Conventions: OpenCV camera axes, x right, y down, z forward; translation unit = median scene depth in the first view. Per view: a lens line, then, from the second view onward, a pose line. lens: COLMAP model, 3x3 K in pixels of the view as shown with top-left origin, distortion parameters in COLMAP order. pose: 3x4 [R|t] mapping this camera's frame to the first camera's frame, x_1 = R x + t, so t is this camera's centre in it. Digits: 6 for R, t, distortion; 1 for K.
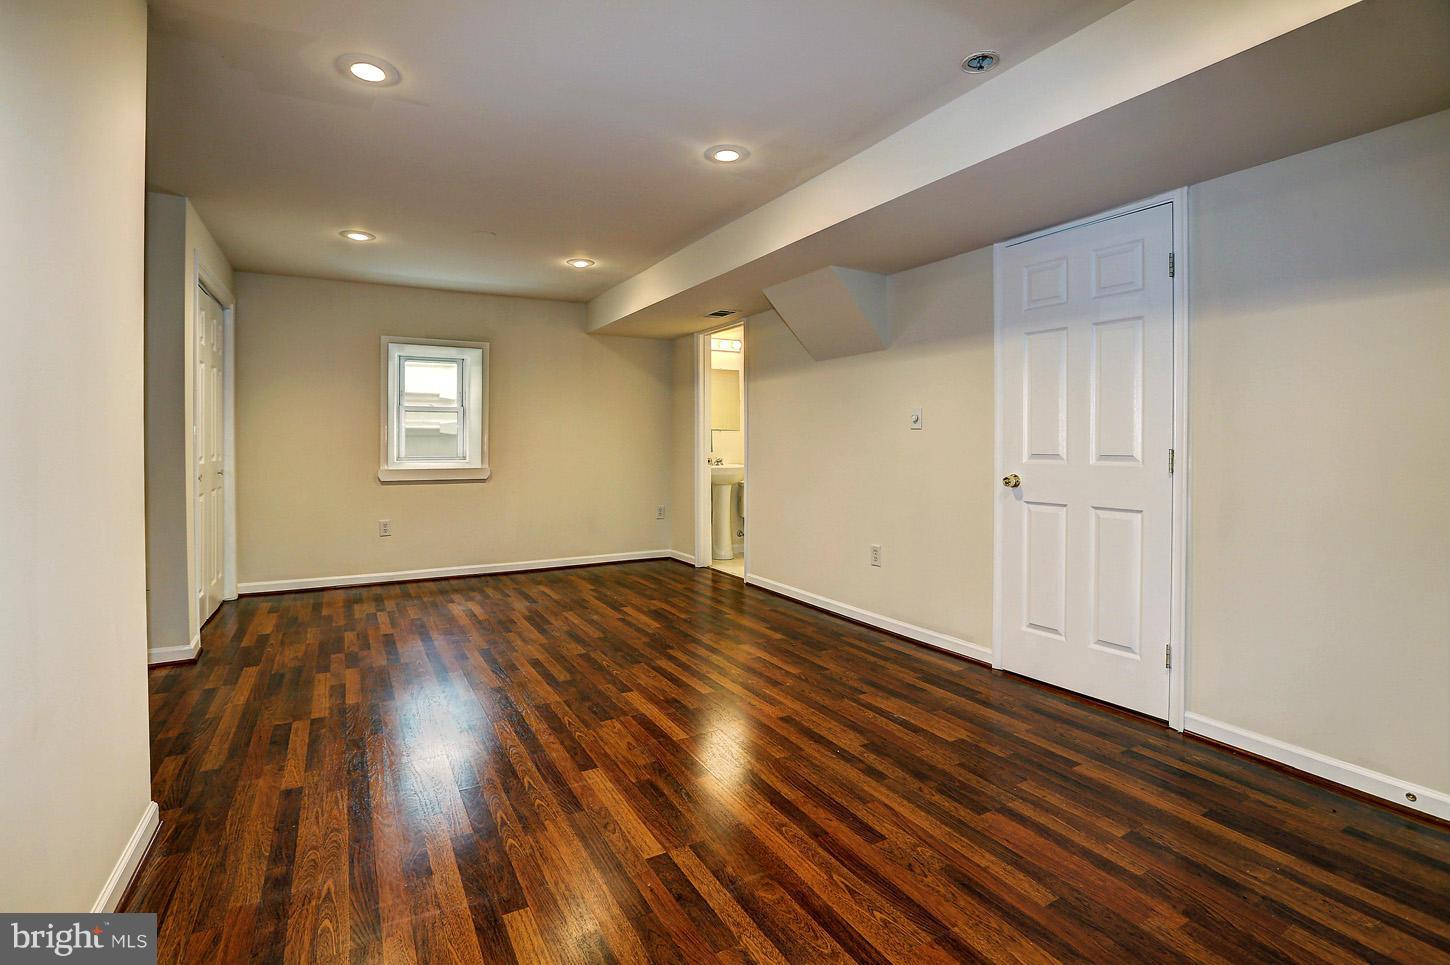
lens RADIAL K [[709.5, 0, 733.0], [0, 709.5, 455.4], [0, 0, 1]] dist [-0.049786, 0.020591]
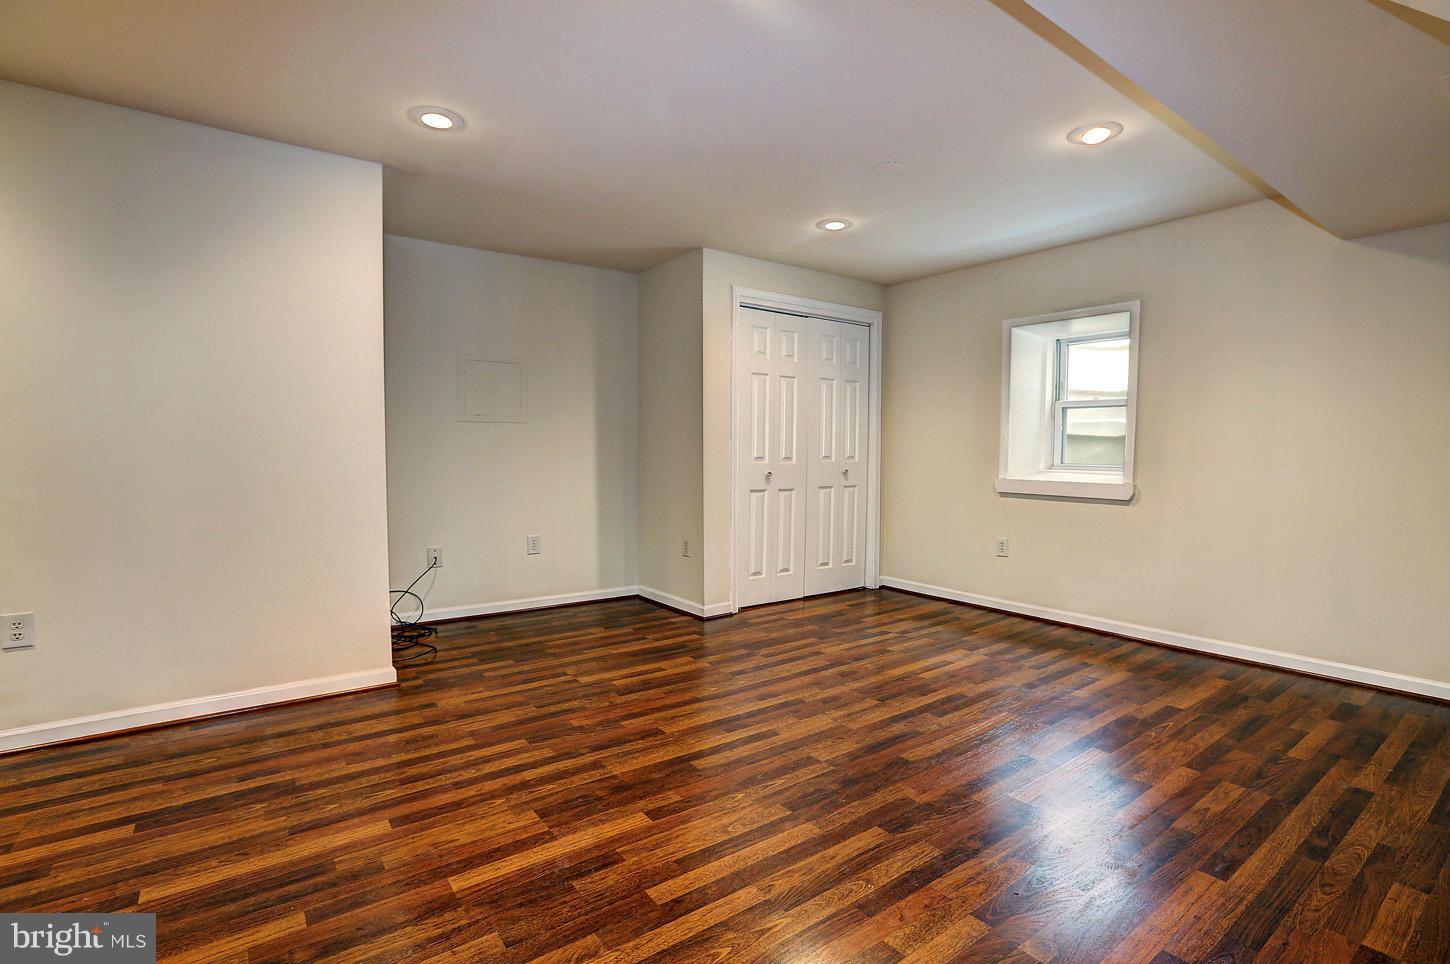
lens RADIAL K [[677.7, 0, 716.0], [0, 677.7, 469.3], [0, 0, 1]] dist [-0.045135, 0.015322]
pose [[0.097628, 0.032038, -0.994707, 0.497035], [-0.023919, 0.999269, 0.029838, -0.011493], [0.994936, 0.020880, 0.098322, 1.043526]]
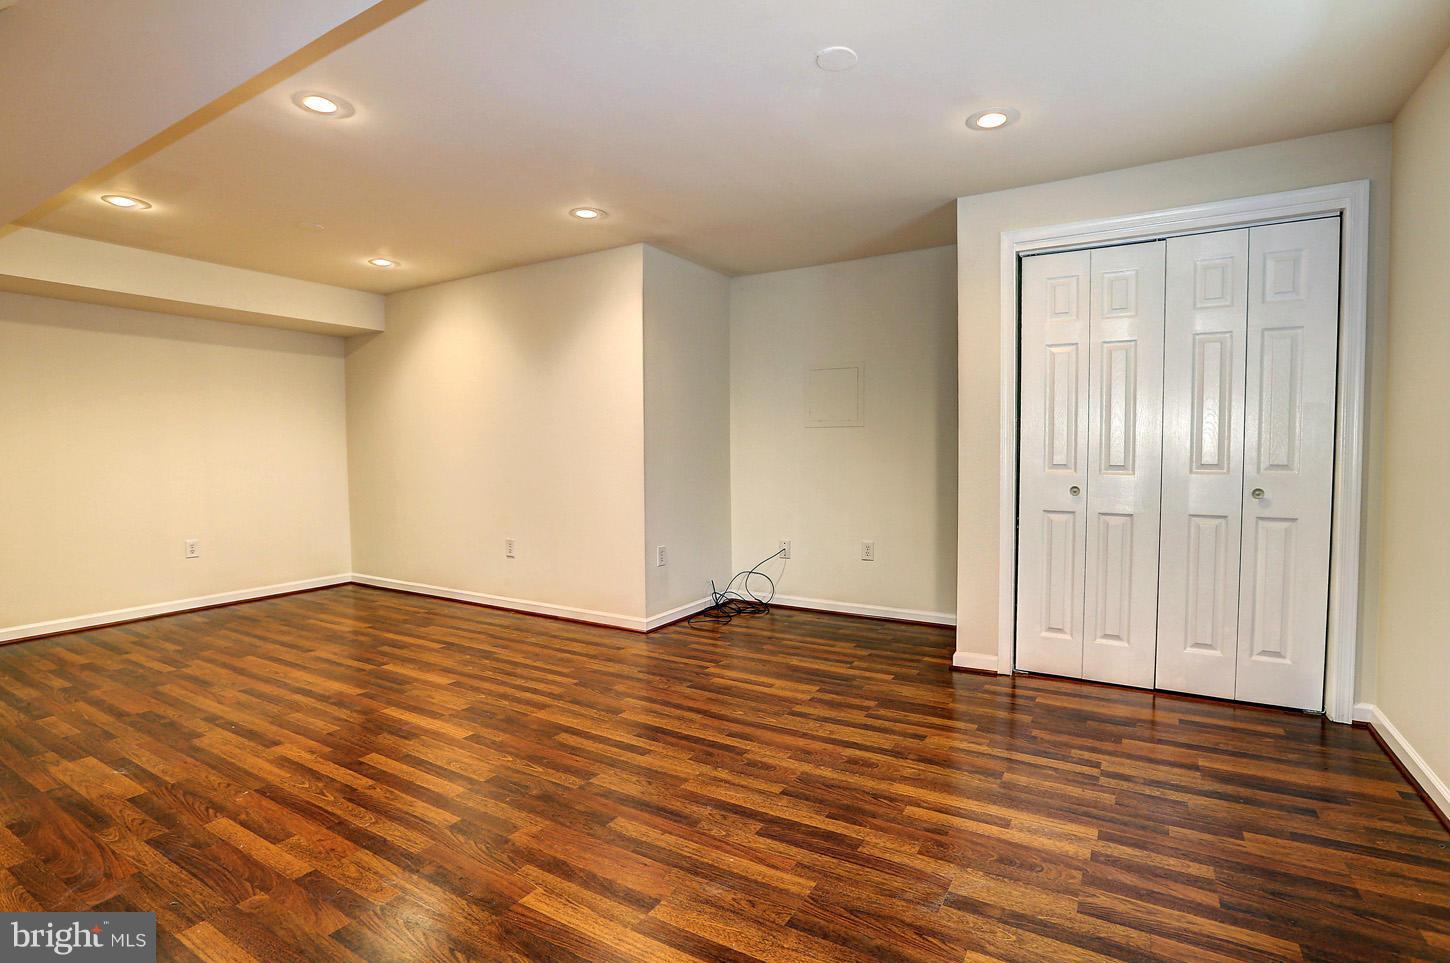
lens RADIAL K [[709.5, 0, 733.0], [0, 709.5, 454.4], [0, 0, 1]] dist [-0.049786, 0.020591]
pose [[-0.881057, 0.010983, -0.472882, -0.032021], [0.001753, 0.999799, 0.019955, -0.035167], [0.473006, 0.016752, -0.880900, 2.018548]]
